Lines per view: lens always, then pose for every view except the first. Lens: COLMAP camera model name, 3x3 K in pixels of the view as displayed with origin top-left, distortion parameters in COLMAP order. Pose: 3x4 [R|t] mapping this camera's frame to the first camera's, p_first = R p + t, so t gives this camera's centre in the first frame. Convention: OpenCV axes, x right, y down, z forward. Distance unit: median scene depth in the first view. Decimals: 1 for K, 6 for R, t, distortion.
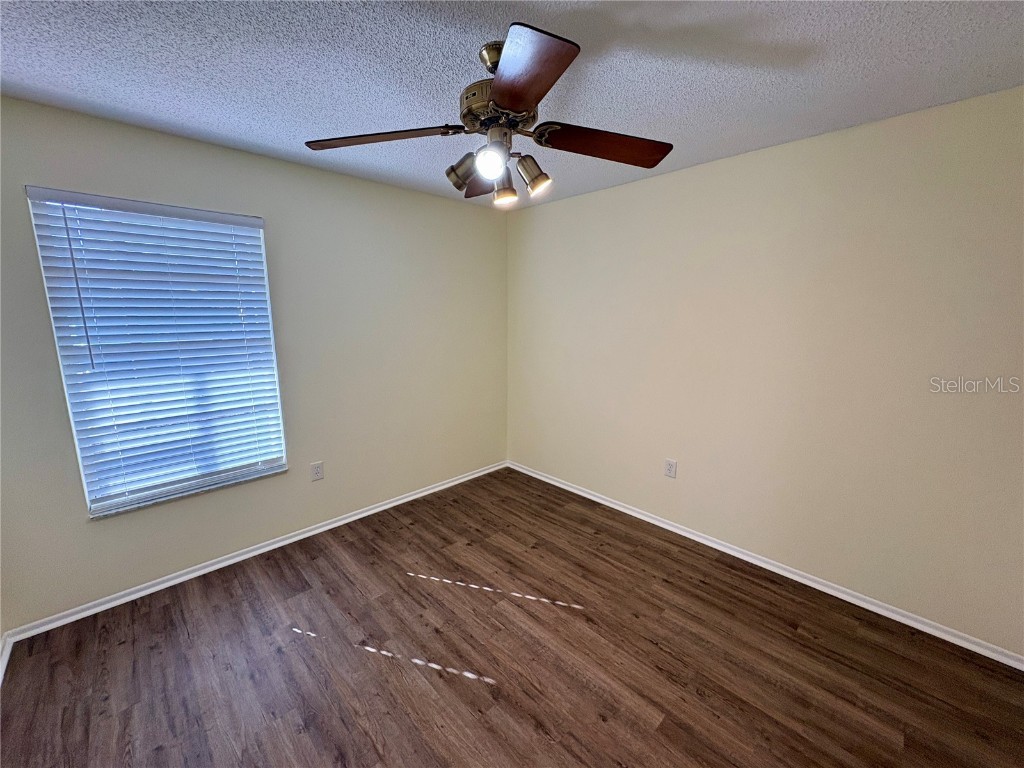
lens RADIAL K [[407.1, 0, 511.1], [0, 407.1, 382.1], [0, 0, 1]] dist [-0.000223, 0.000632]
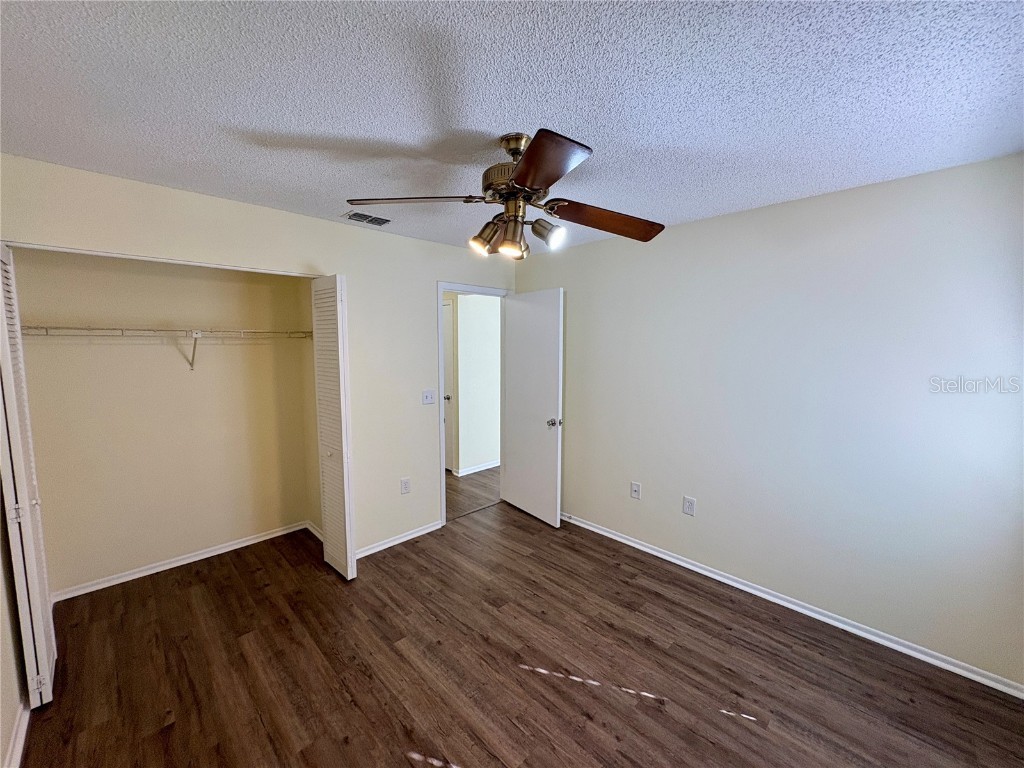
lens RADIAL K [[407.1, 0, 511.1], [0, 407.1, 382.1], [0, 0, 1]] dist [-0.000223, 0.000632]
pose [[-0.999966, -0.001754, -0.008024, -0.005426], [-0.003834, 0.963645, 0.267157, -0.345290], [0.007263, 0.267179, -0.963620, 1.781425]]
